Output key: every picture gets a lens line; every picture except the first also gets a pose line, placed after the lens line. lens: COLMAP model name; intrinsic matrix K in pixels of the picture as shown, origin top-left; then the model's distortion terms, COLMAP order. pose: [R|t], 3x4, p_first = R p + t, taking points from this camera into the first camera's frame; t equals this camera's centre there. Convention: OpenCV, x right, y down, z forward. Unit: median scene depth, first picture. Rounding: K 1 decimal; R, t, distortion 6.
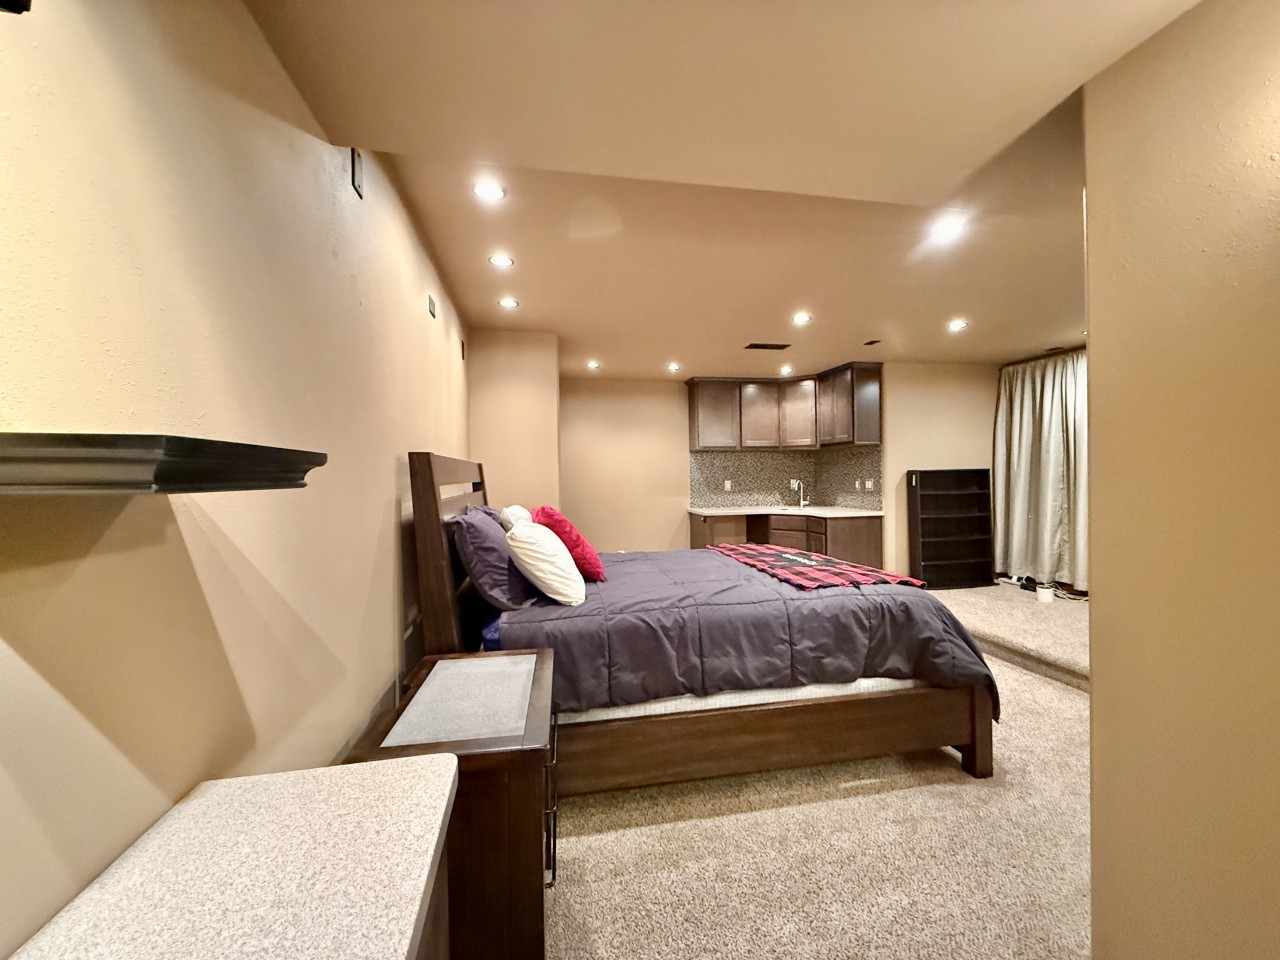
lens RADIAL K [[510.3, 0, 636.7], [0, 510.3, 479.6], [0, 0, 1]] dist [0.000890, -0.000019]
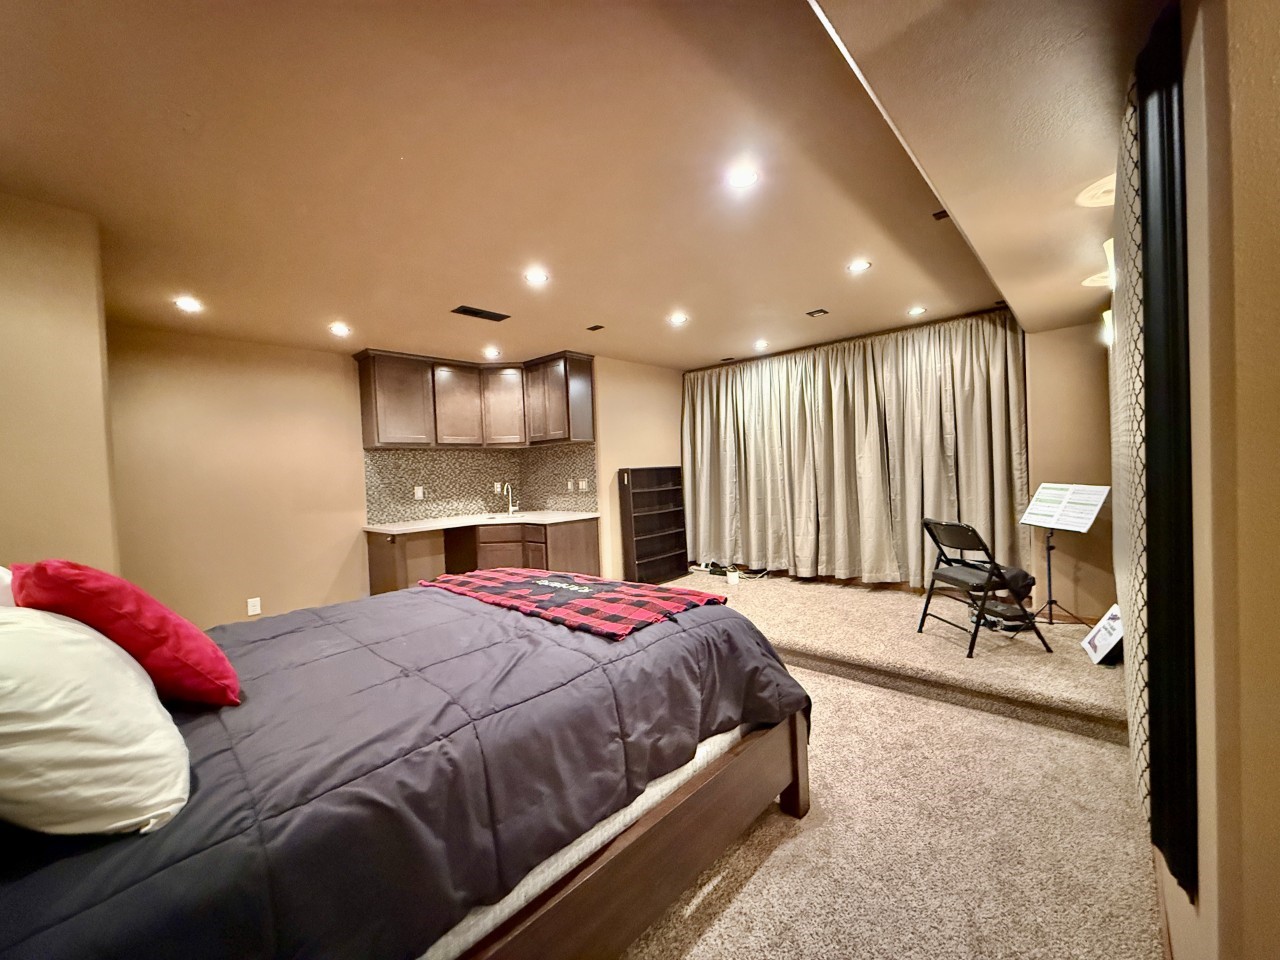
lens RADIAL K [[510.3, 0, 636.7], [0, 510.3, 479.6], [0, 0, 1]] dist [0.000890, -0.000019]
pose [[0.805477, -0.029827, 0.591876, -0.021721], [0.035113, 0.999380, 0.002579, 0.001155], [-0.591586, 0.018705, 0.806025, 0.207892]]
